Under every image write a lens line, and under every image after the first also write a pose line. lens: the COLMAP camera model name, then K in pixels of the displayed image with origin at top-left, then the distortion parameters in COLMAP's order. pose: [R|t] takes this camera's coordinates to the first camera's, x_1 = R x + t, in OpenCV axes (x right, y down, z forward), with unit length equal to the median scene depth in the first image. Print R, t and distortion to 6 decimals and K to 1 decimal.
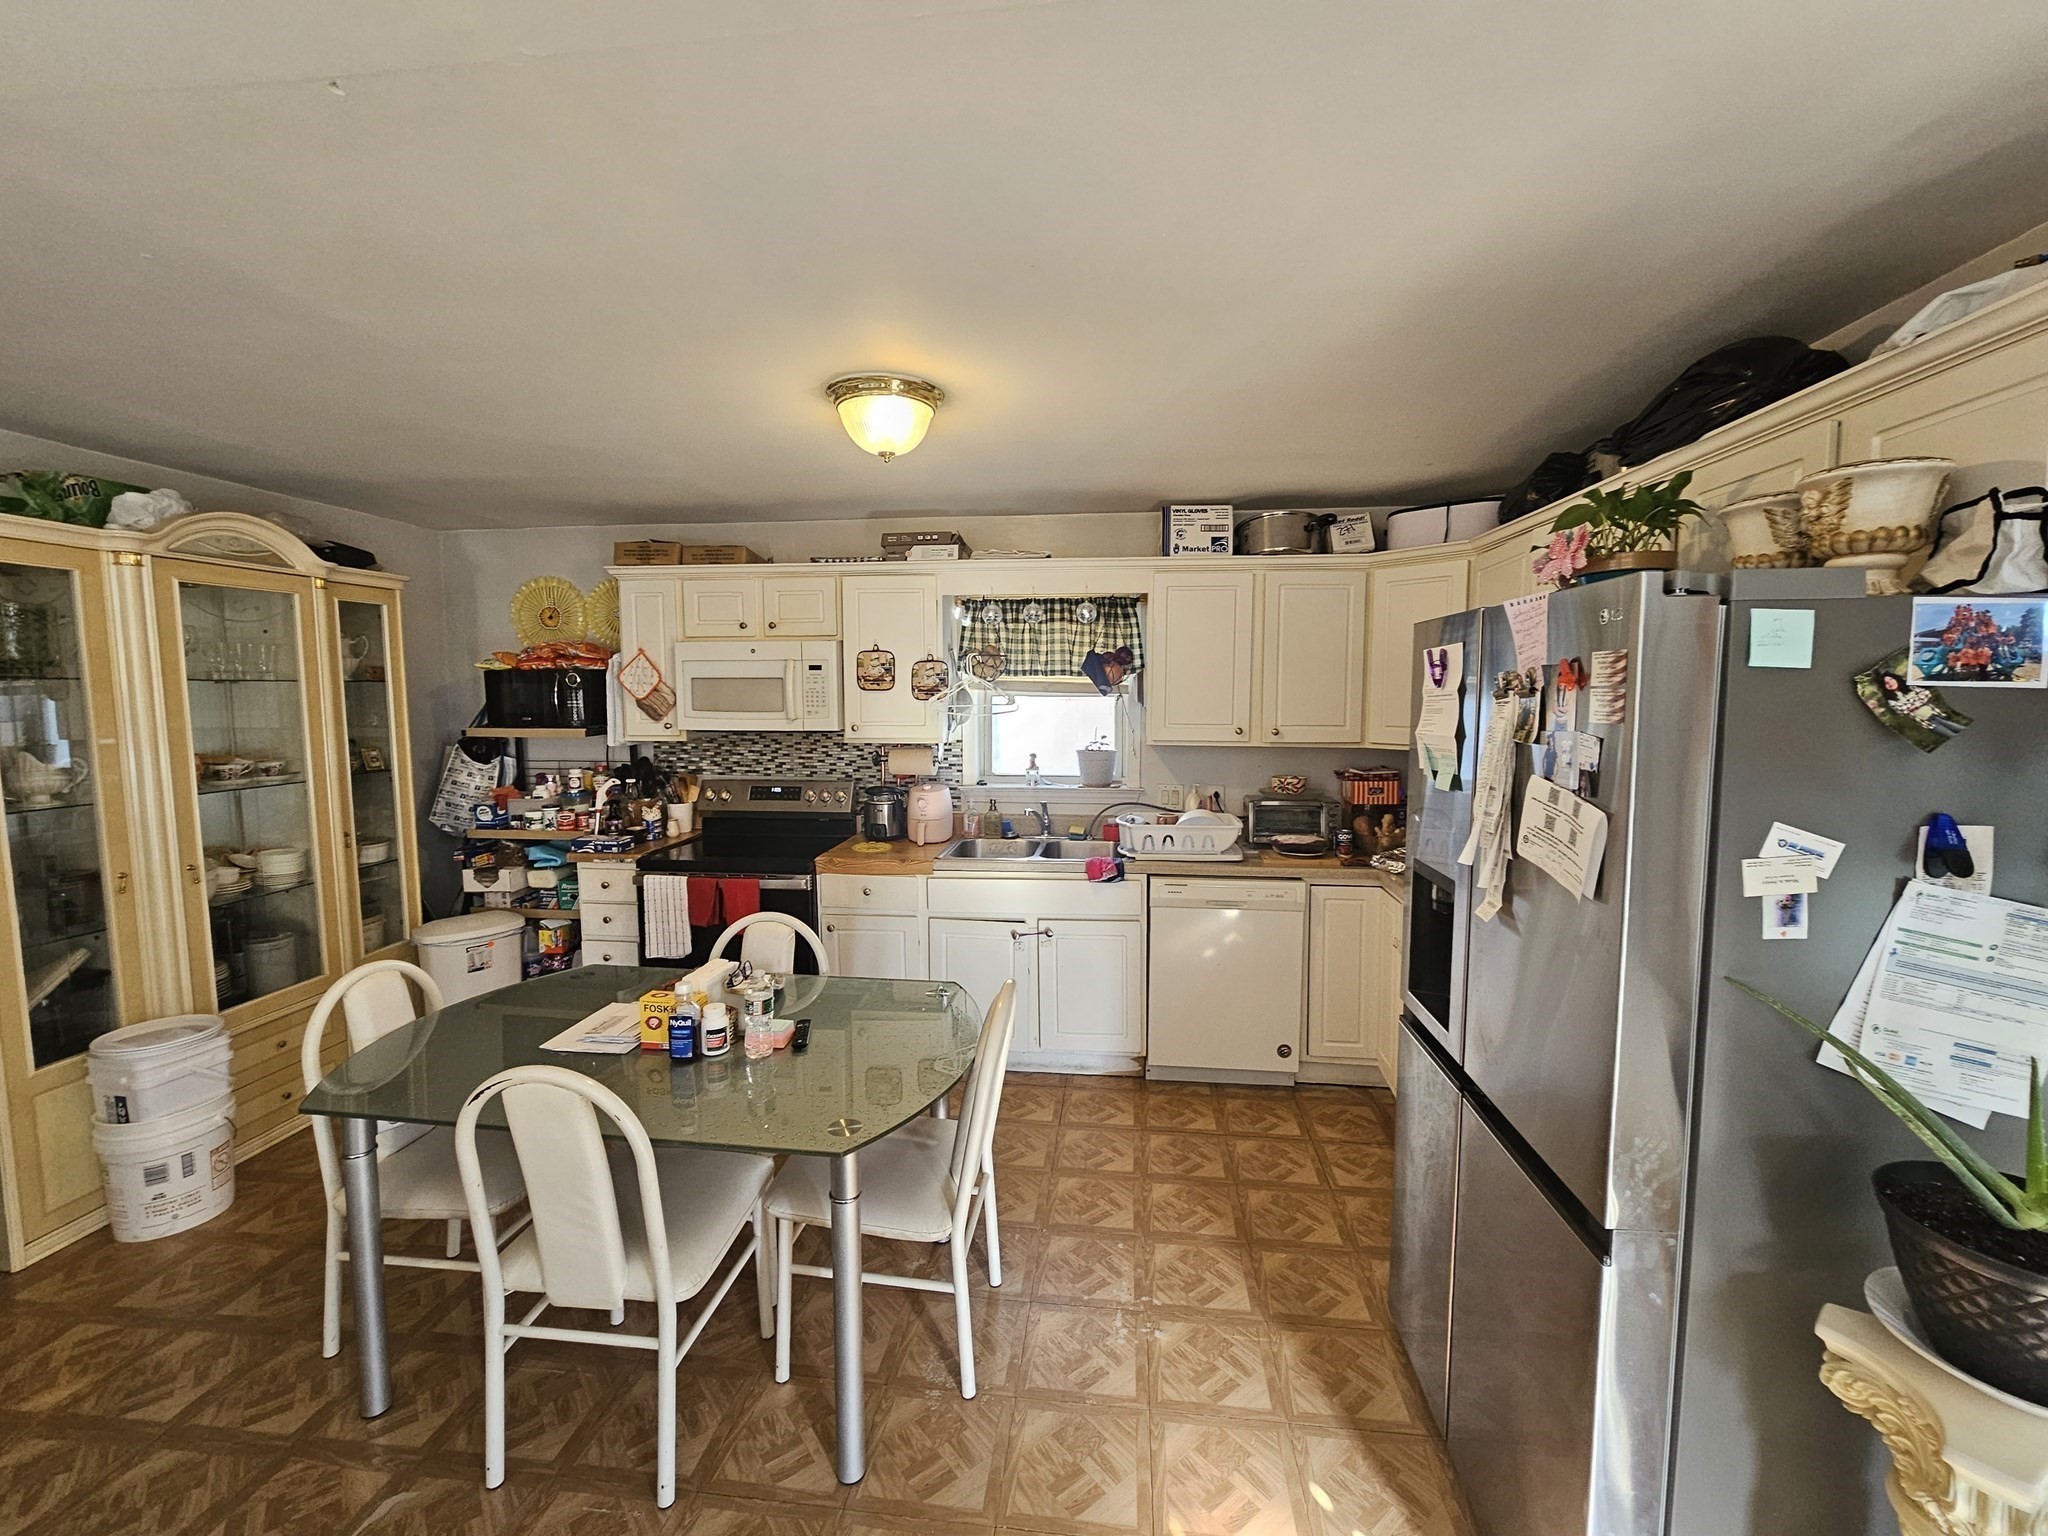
lens RADIAL K [[852.2, 0, 1045.1], [0, 852.2, 769.8], [0, 0, 1]] dist [-0.002364, 0.000123]
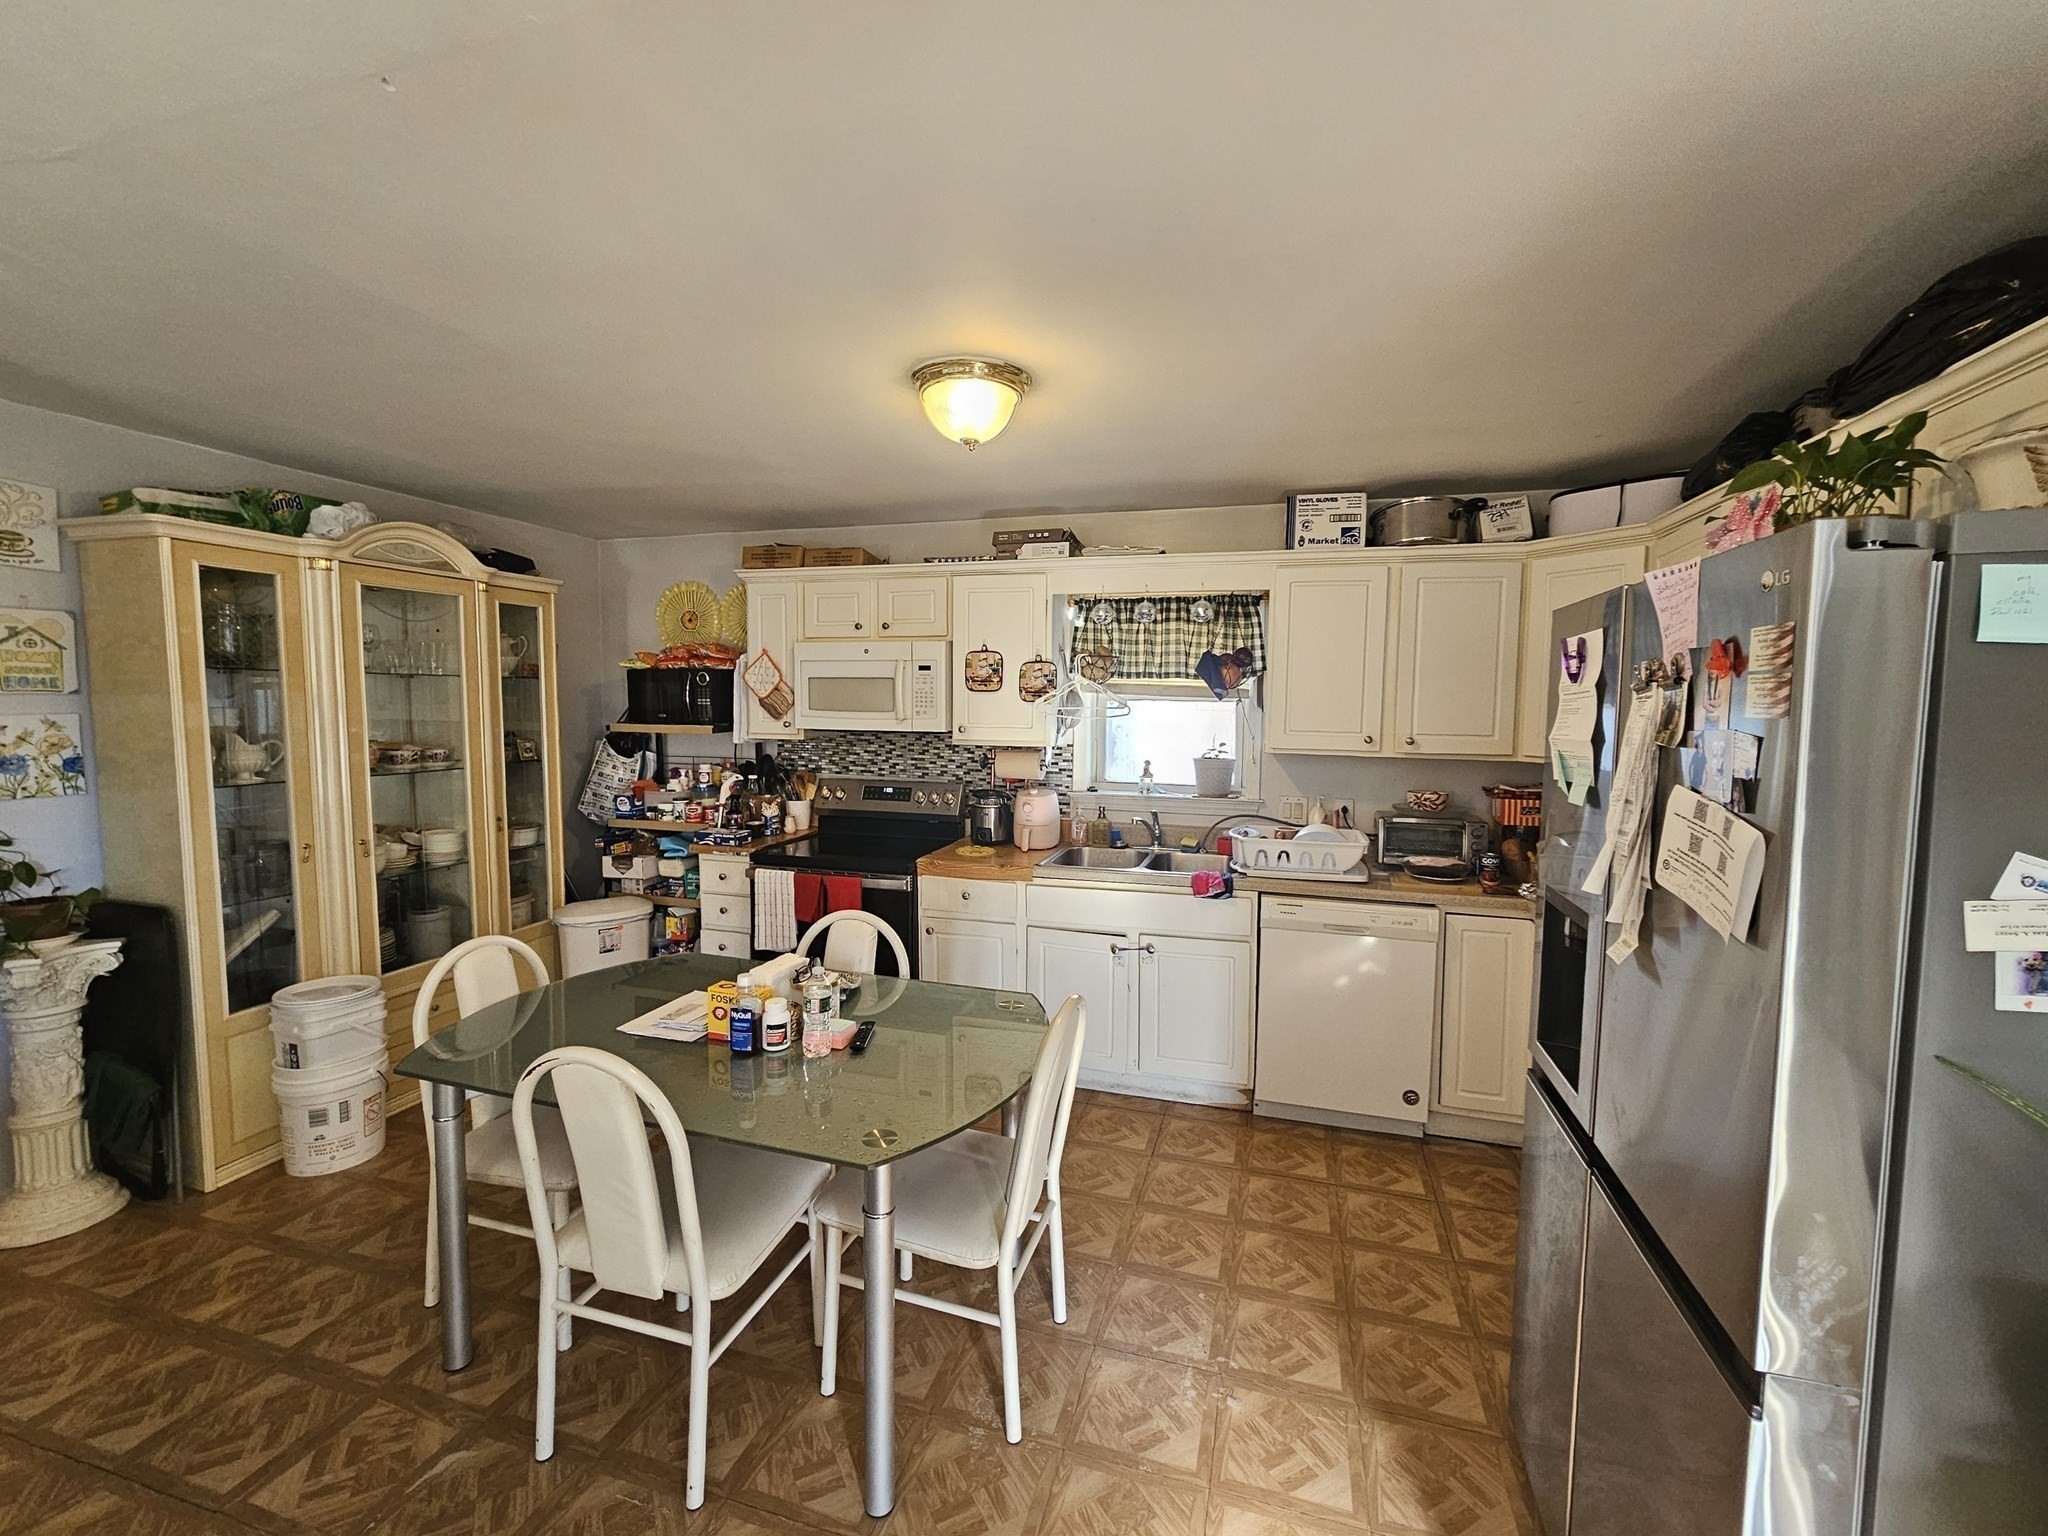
lens RADIAL K [[860.2, 0, 1046.9], [0, 860.2, 769.5], [0, 0, 1]] dist [-0.002718, 0.000494]
pose [[0.984745, 0.025358, -0.172144, 0.049204], [-0.027787, 0.999545, -0.011710, 0.006775], [0.171769, 0.016315, 0.985002, 0.037829]]
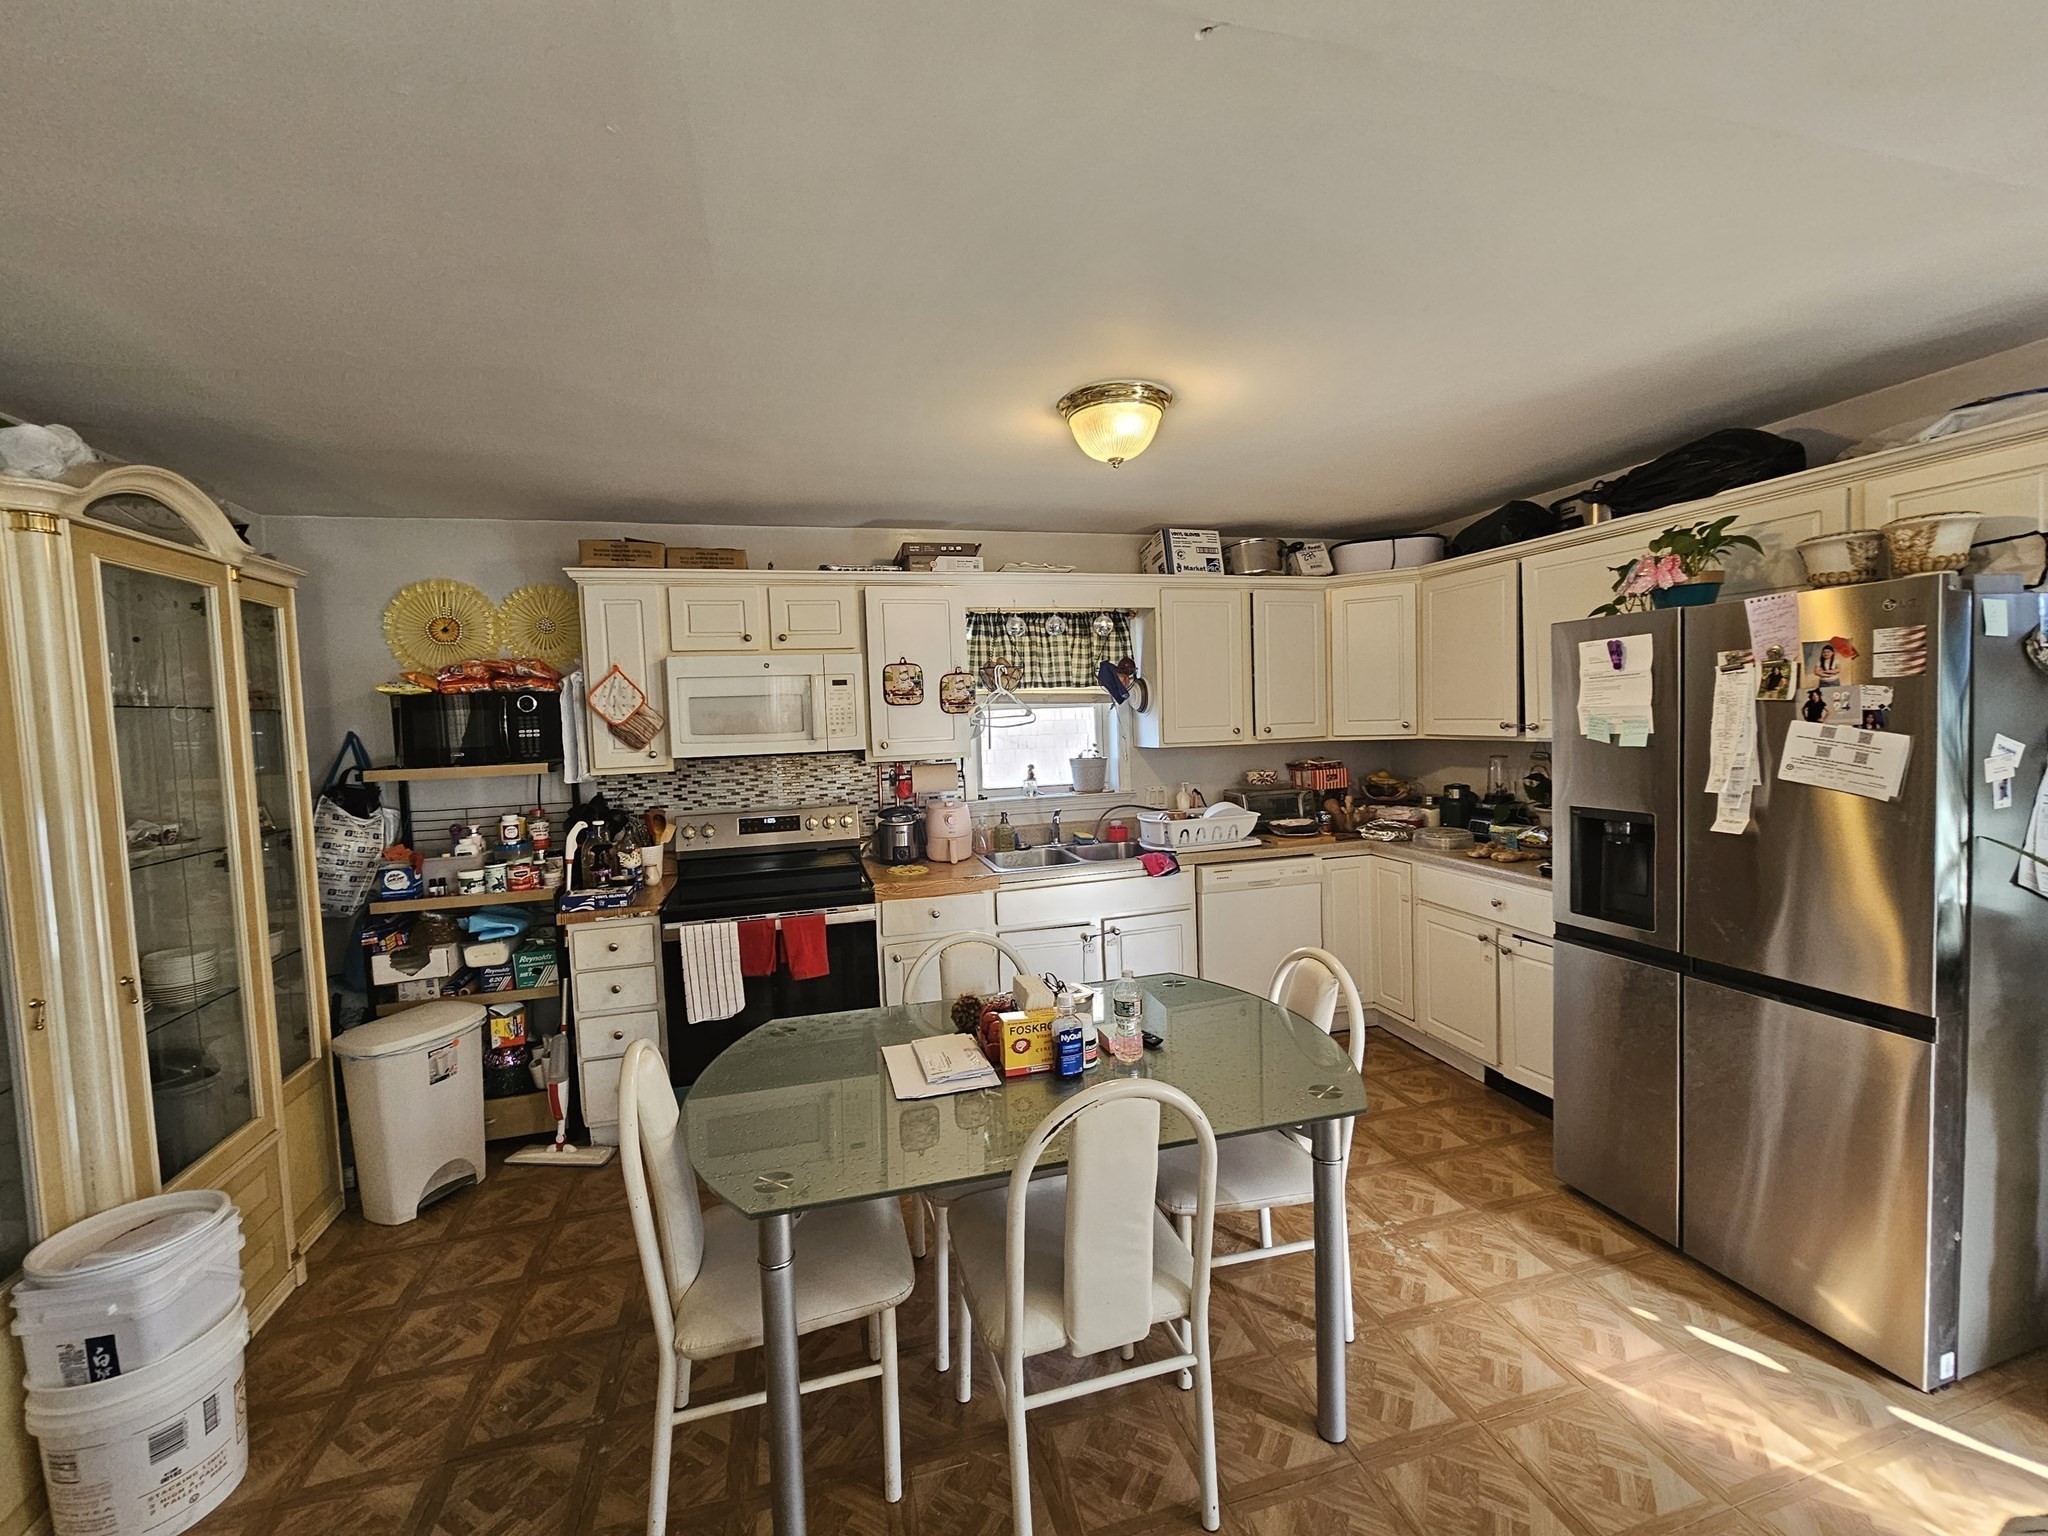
lens RADIAL K [[845.8, 0, 1034.8], [0, 845.8, 767.1], [0, 0, 1]] dist [-0.003252, 0.000633]
pose [[0.923033, -0.057176, 0.380448, -0.450885], [0.072062, 0.997087, -0.024988, 0.010875], [-0.377911, 0.050480, 0.924465, 0.075437]]
